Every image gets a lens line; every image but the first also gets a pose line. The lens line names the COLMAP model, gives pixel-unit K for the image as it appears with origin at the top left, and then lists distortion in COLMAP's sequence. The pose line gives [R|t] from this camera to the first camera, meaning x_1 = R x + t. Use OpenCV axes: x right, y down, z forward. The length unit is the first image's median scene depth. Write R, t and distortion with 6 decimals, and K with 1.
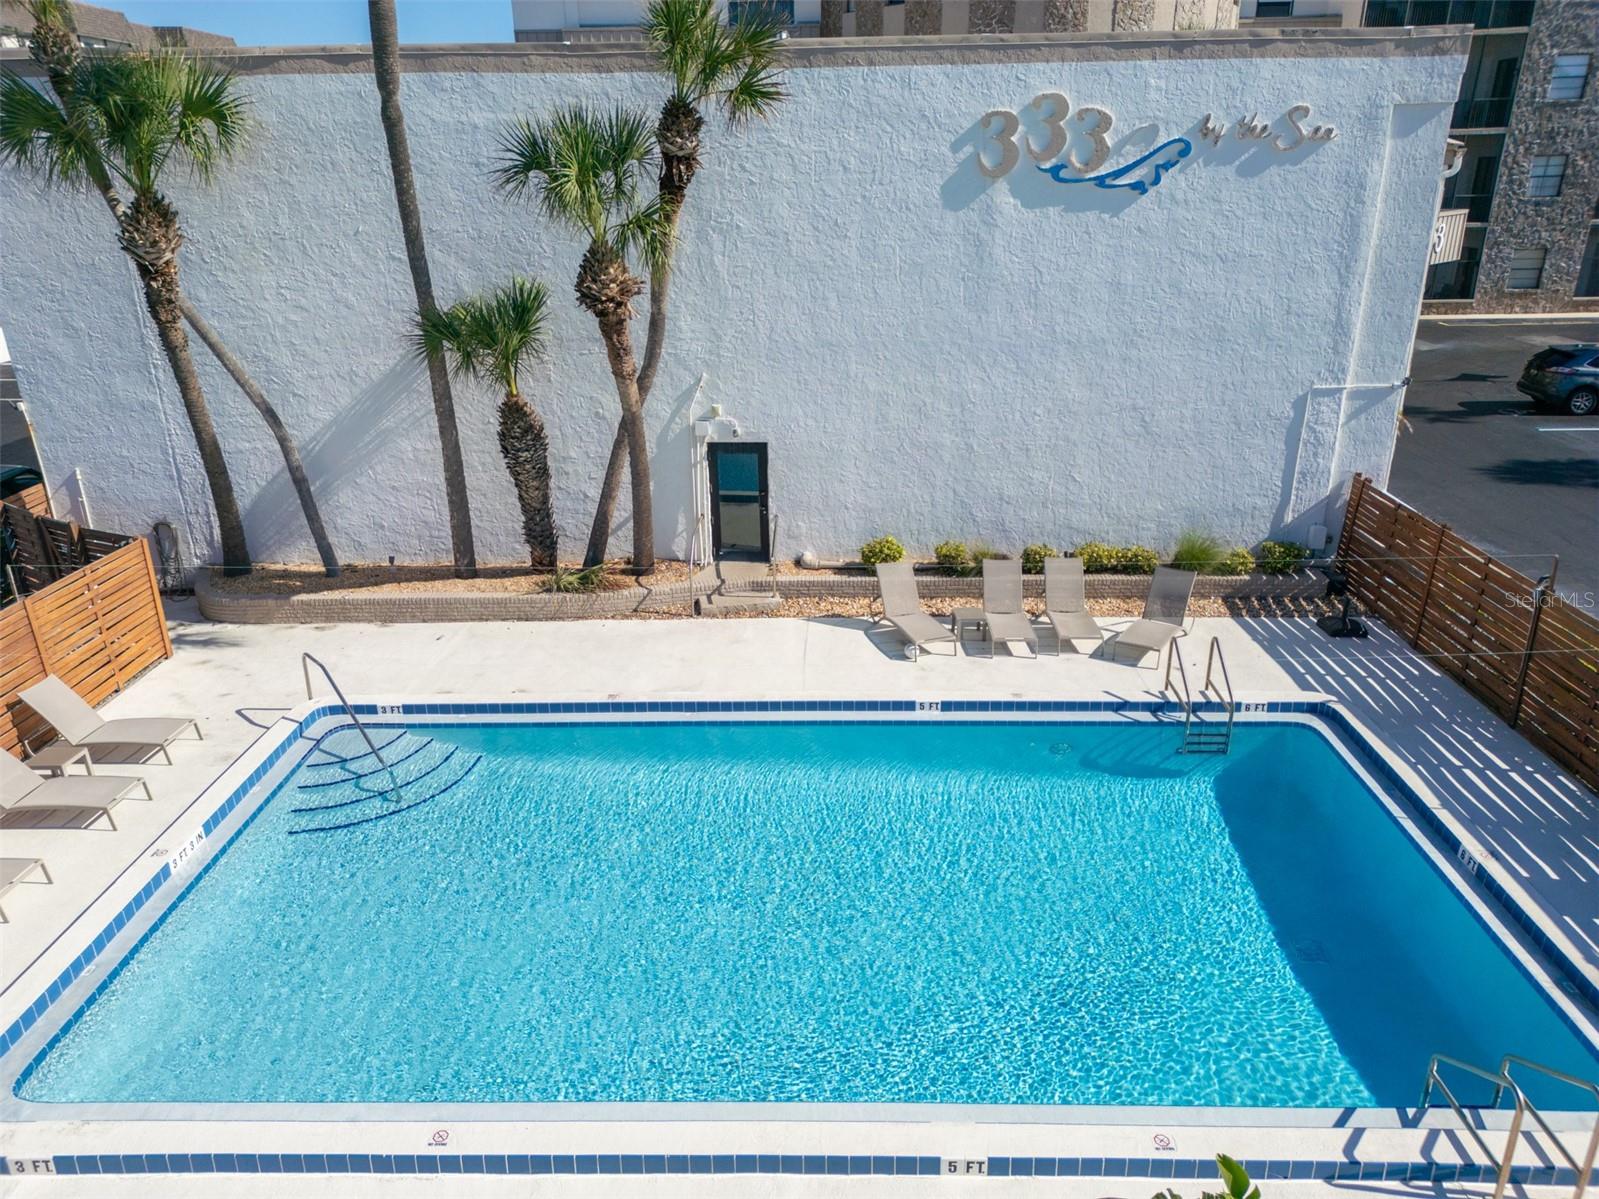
lens RADIAL K [[1132.1, 0, 797.1], [0, 1132.1, 593.9], [0, 0, 1]] dist [0.053574, -0.006148]
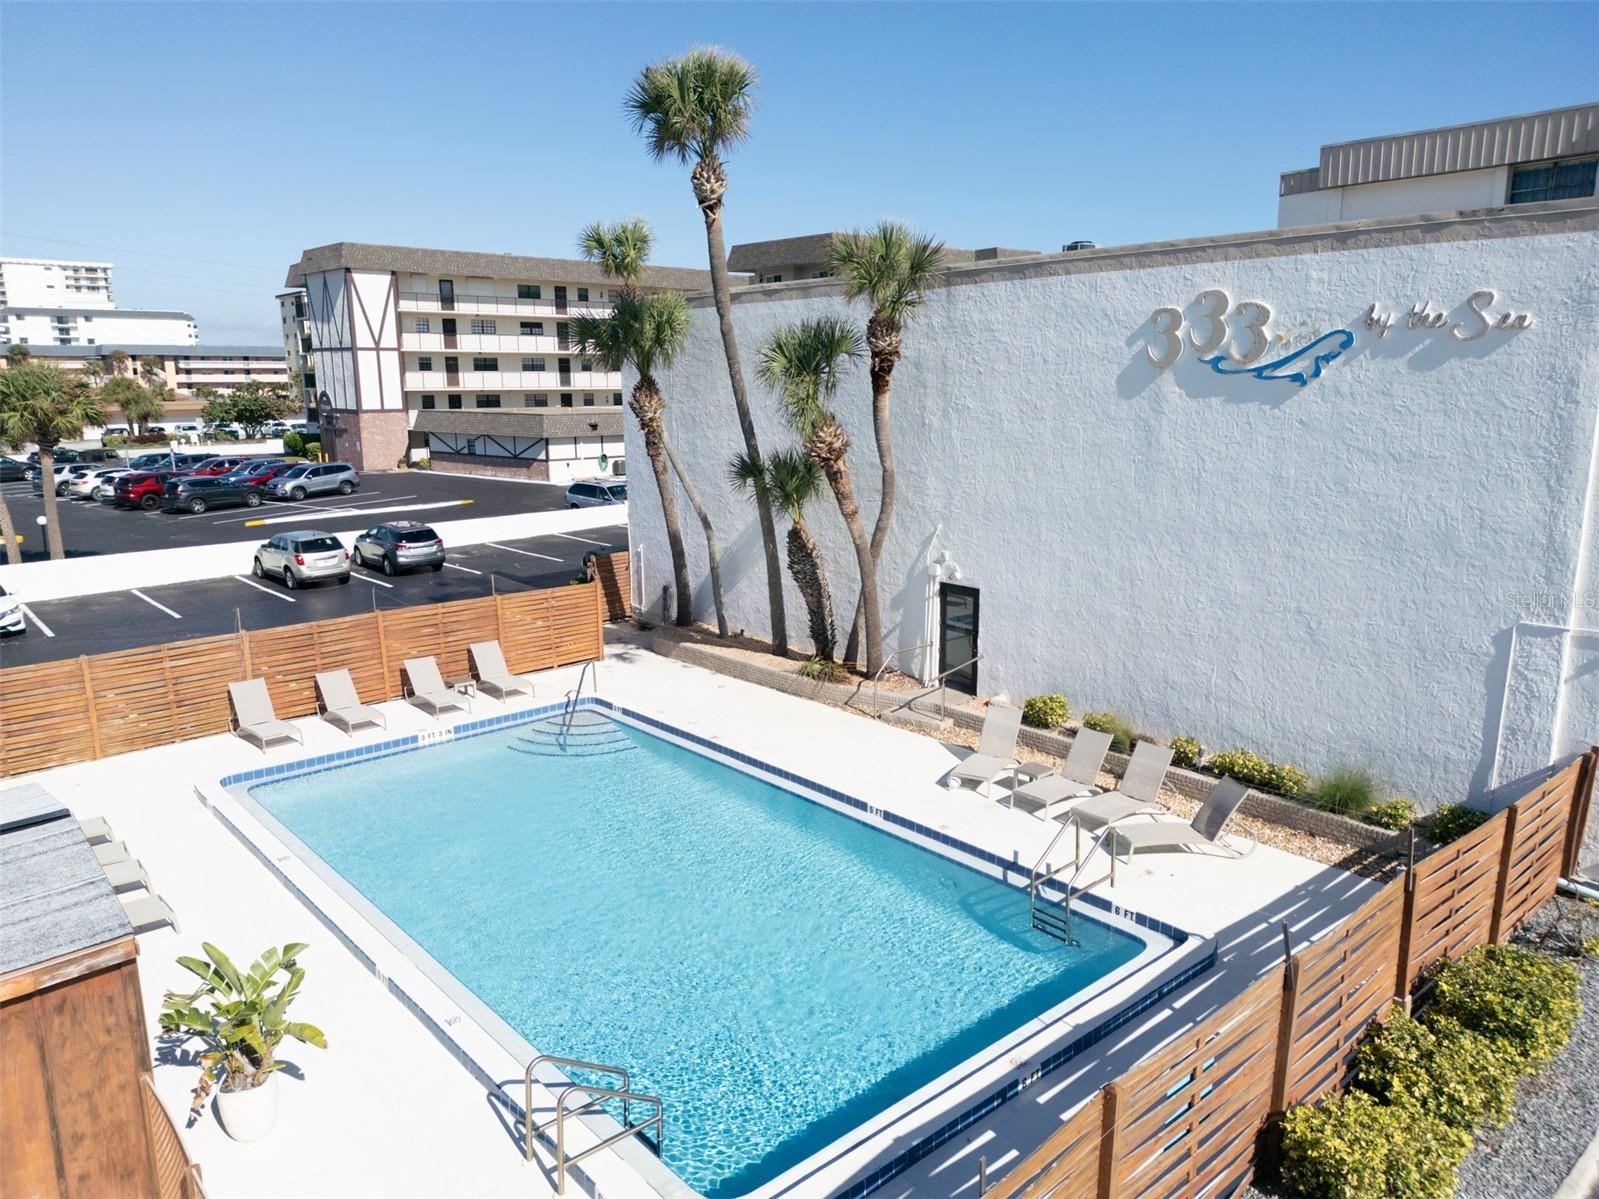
lens RADIAL K [[1132.1, 0, 797.1], [0, 1132.1, 593.9], [0, 0, 1]] dist [0.053574, -0.006148]
pose [[0.667272, 0.149062, -0.729745, 0.723436], [-0.260456, 0.964610, -0.041122, -0.036882], [0.697790, 0.217506, 0.682481, 0.102446]]
